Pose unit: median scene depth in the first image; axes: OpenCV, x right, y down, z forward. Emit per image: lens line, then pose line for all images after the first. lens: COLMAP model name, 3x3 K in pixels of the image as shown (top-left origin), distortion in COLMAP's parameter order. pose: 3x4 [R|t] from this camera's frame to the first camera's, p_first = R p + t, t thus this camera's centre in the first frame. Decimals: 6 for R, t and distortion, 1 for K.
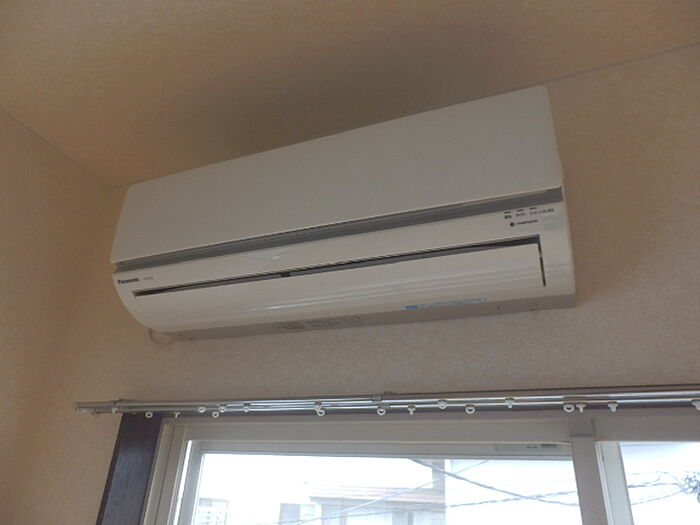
lens RADIAL K [[487.5, 0, 349.0], [0, 487.5, 265.8], [0, 0, 1]] dist [-0.010448, 0.008173]
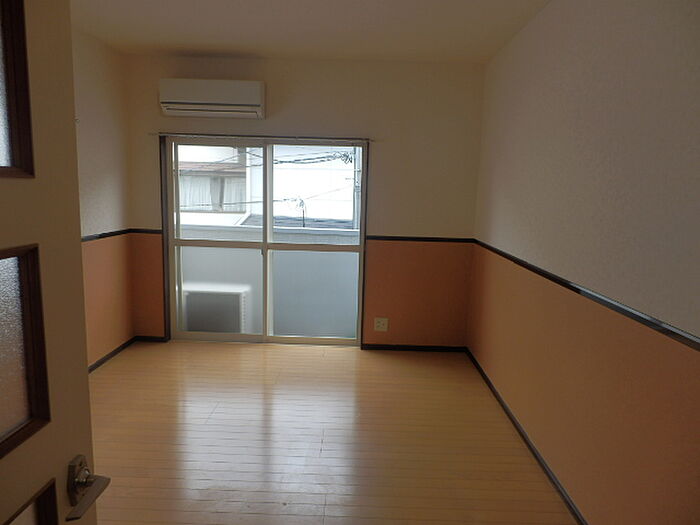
lens RADIAL K [[487.5, 0, 349.0], [0, 487.5, 265.8], [0, 0, 1]] dist [-0.010448, 0.008173]
pose [[0.930832, -0.082454, 0.356024, -0.490585], [-0.142639, 0.814969, 0.561676, -1.207614], [-0.336461, -0.573609, 0.746838, -2.906551]]
